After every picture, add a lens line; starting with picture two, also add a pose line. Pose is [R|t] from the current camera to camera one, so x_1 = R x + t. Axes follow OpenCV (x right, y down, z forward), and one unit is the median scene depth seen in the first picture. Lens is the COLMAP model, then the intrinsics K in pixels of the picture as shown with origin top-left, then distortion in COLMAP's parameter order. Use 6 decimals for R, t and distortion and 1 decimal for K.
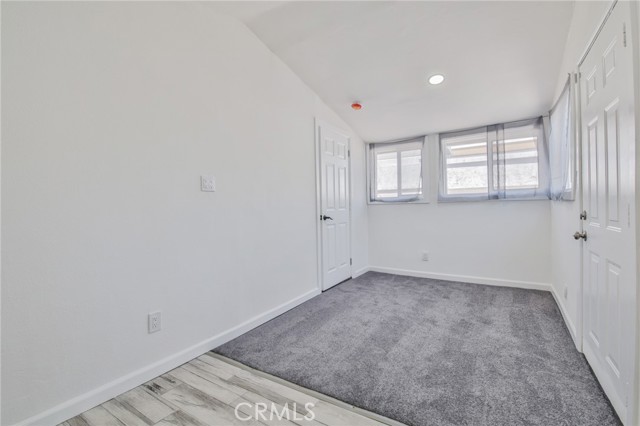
lens RADIAL K [[291.8, 0, 320.0], [0, 291.8, 208.7], [0, 0, 1]] dist [-0.002267, -0.011767]
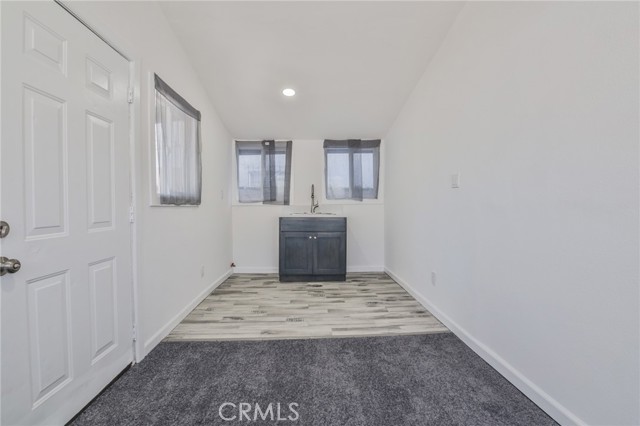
lens RADIAL K [[291.8, 0, 320.0], [0, 291.8, 208.7], [0, 0, 1]] dist [-0.002267, -0.011767]
pose [[-0.820214, 0.030804, -0.571227, 0.771648], [0.011426, 0.999232, 0.037478, -0.036691], [0.571943, 0.024213, -0.819936, 1.889887]]
